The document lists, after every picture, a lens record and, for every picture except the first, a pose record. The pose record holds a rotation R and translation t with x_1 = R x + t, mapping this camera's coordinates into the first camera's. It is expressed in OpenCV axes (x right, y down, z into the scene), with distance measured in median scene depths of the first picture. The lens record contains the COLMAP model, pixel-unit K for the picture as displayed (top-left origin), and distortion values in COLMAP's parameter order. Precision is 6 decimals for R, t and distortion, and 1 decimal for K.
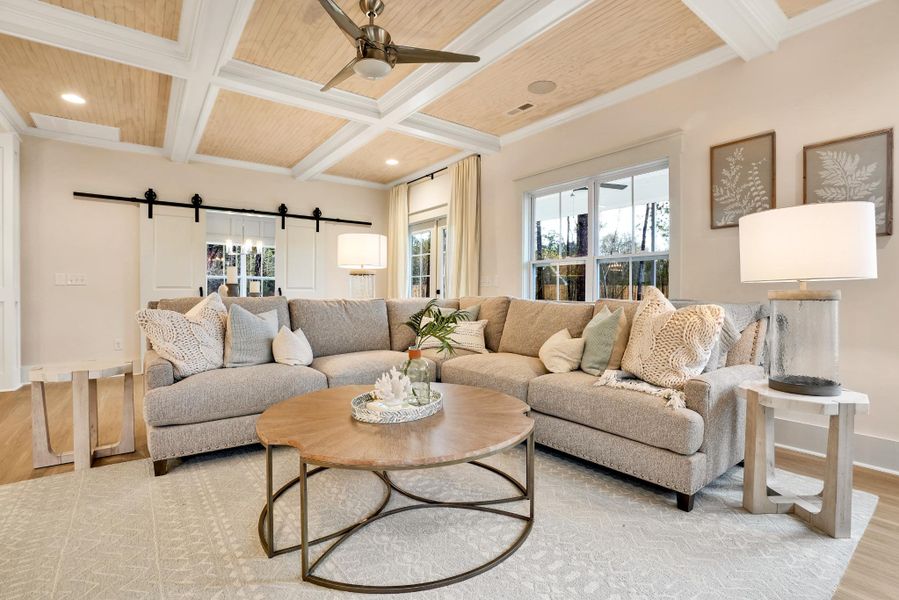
lens RADIAL K [[414.7, 0, 446.6], [0, 414.7, 290.5], [0, 0, 1]] dist [-0.013257, 0.000721]
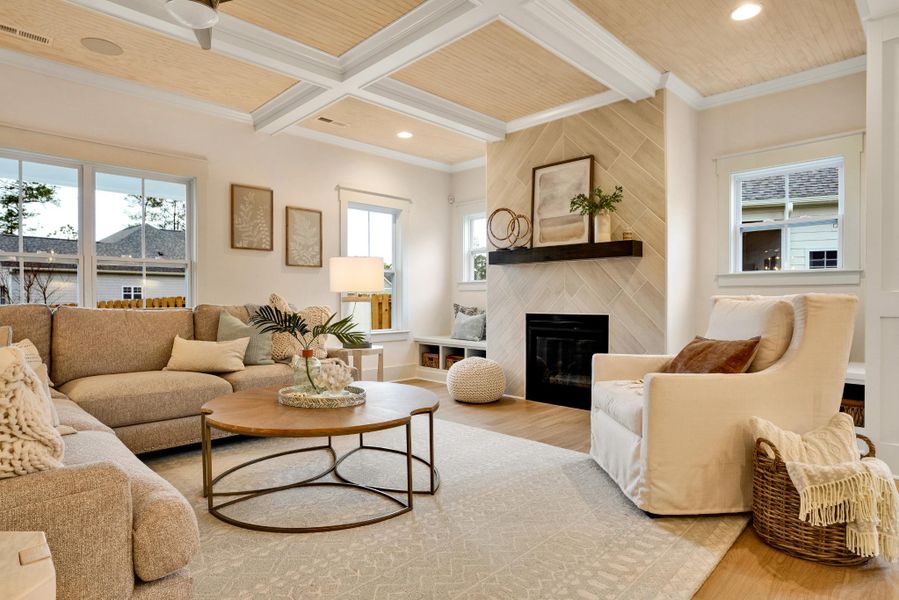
lens RADIAL K [[509.7, 0, 449.5], [0, 509.7, 300.0], [0, 0, 1]] dist [-0.053100, 0.000924]
pose [[-0.154806, -0.002259, 0.987942, -1.114190], [0.004442, 0.999986, 0.002983, 0.010334], [-0.987935, 0.004850, -0.154794, 0.644011]]
